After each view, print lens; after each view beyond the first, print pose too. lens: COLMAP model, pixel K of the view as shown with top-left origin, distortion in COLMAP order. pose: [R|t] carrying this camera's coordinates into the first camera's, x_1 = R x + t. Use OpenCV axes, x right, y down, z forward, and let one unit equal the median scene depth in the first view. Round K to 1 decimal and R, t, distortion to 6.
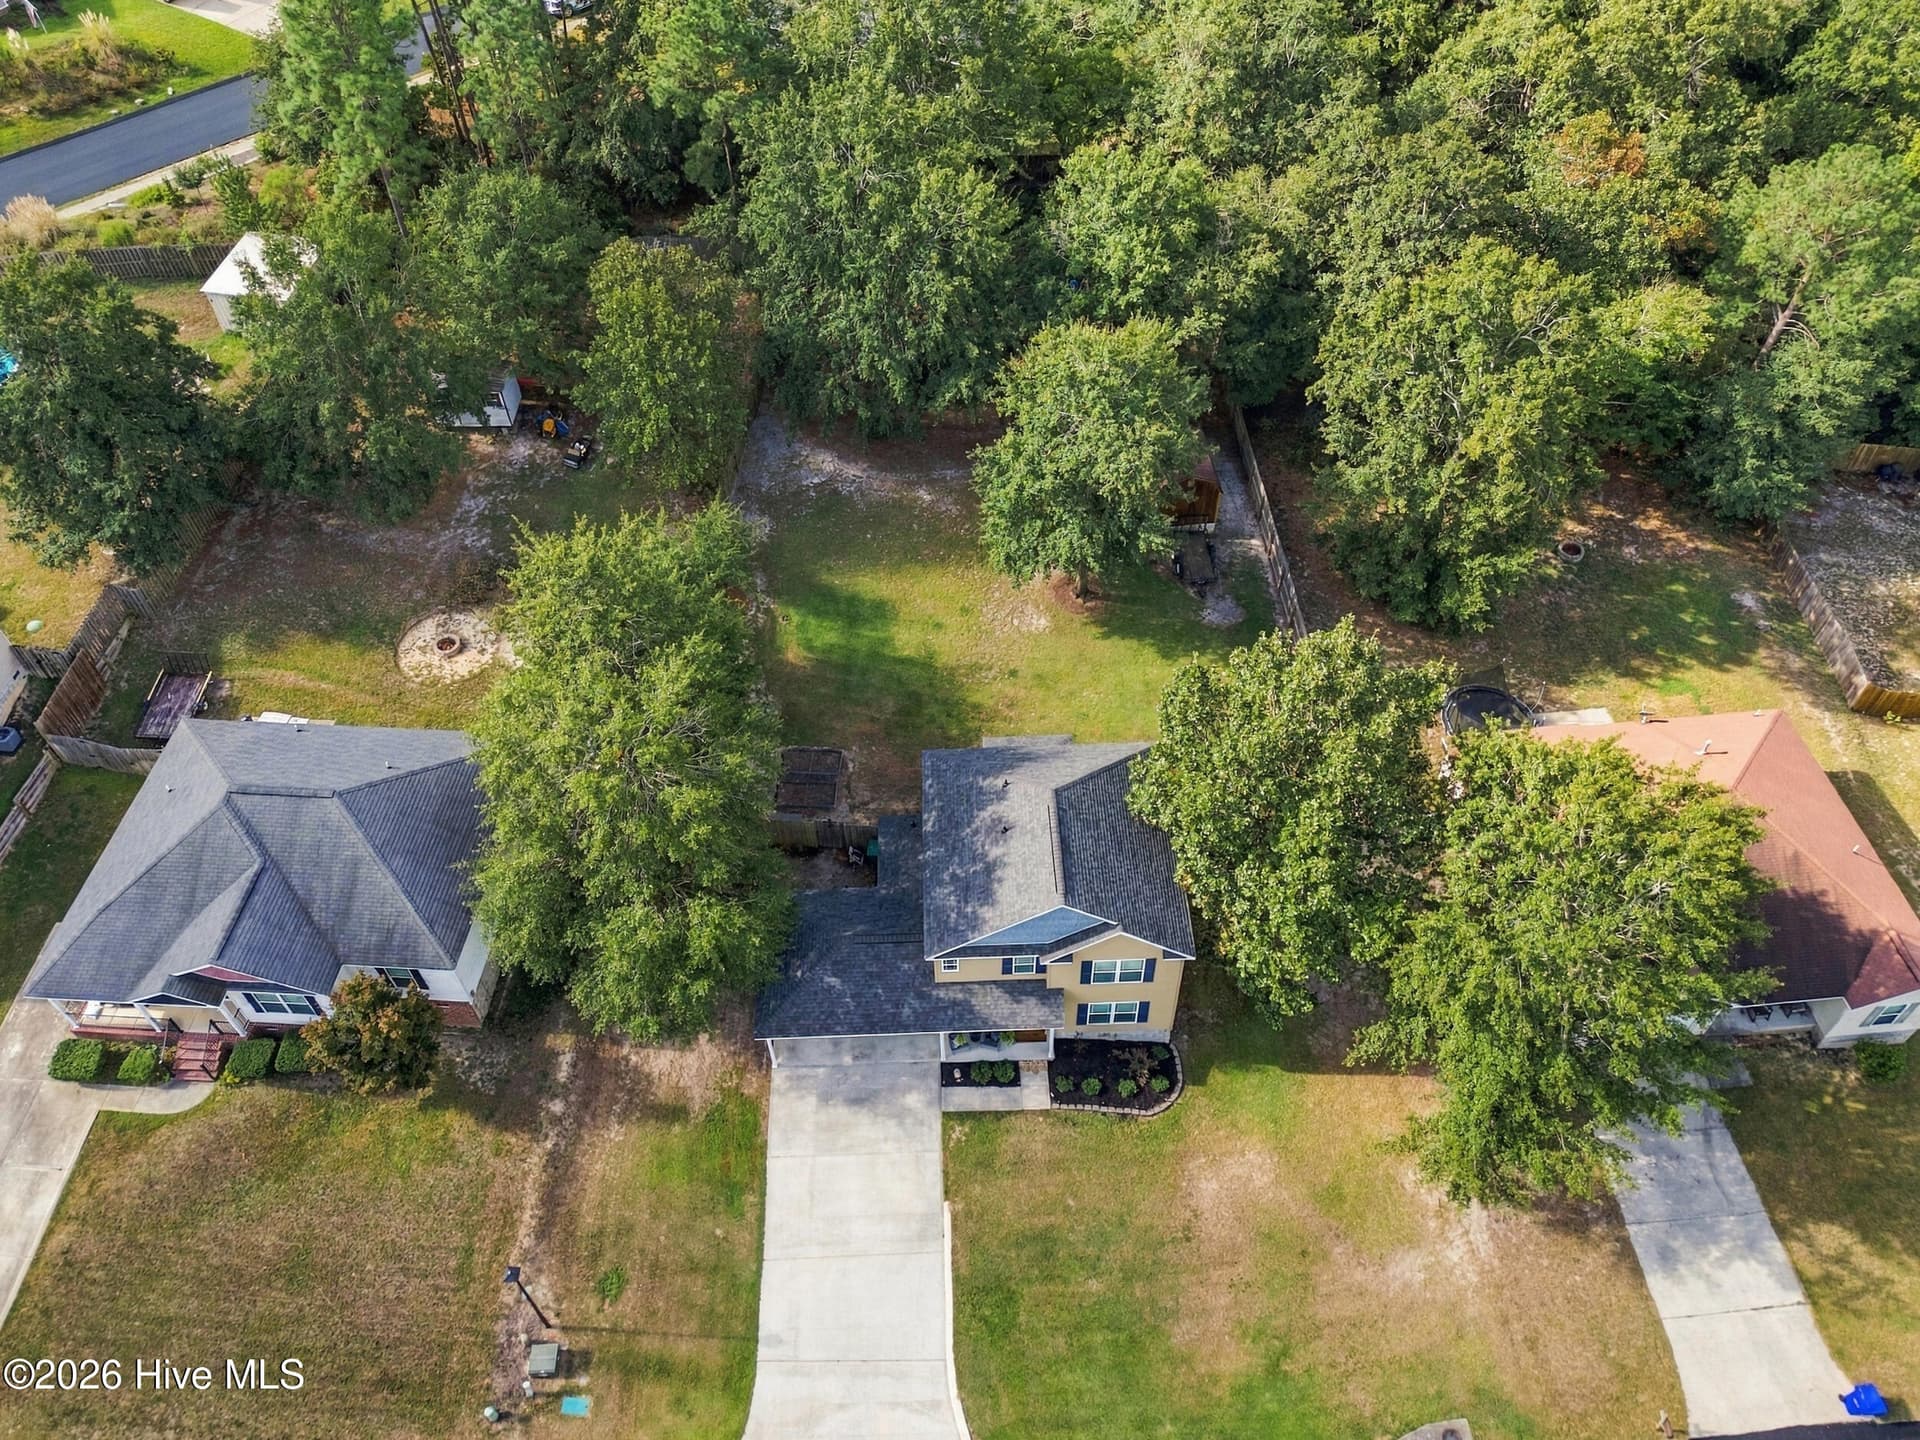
lens RADIAL K [[1447.9, 0, 960.0], [0, 1447.9, 720.0], [0, 0, 1]] dist [0.065860, -0.053775]
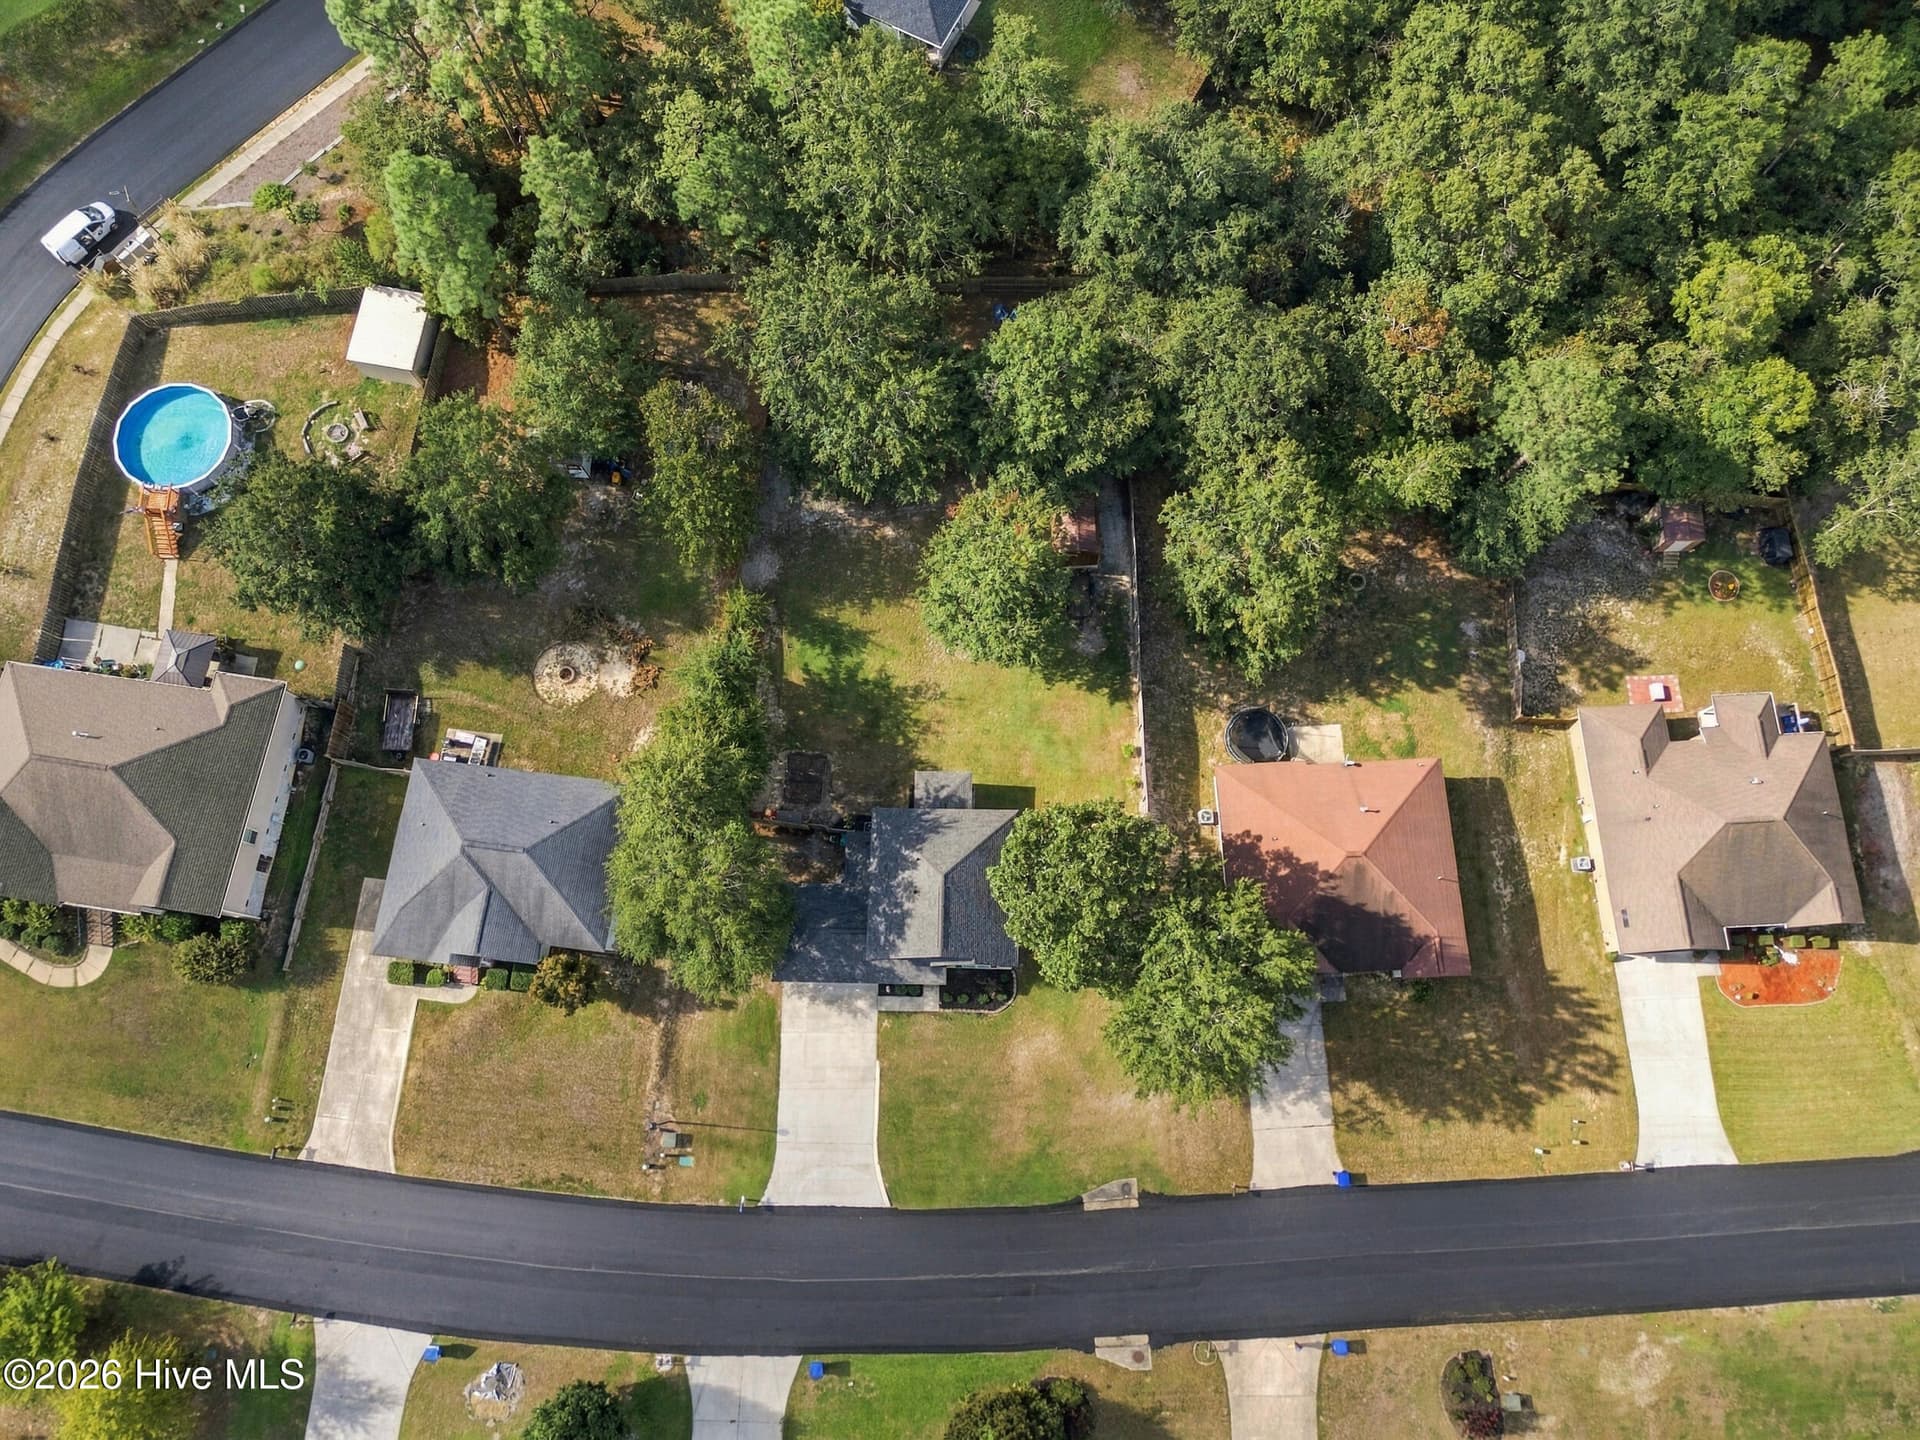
lens RADIAL K [[1447.9, 0, 960.0], [0, 1447.9, 720.0], [0, 0, 1]] dist [0.065860, -0.053775]
pose [[0.998744, 0.047655, -0.015465, 0.098747], [-0.035064, 0.885334, 0.463632, -0.875974], [0.035786, -0.462507, 0.885893, -0.413070]]
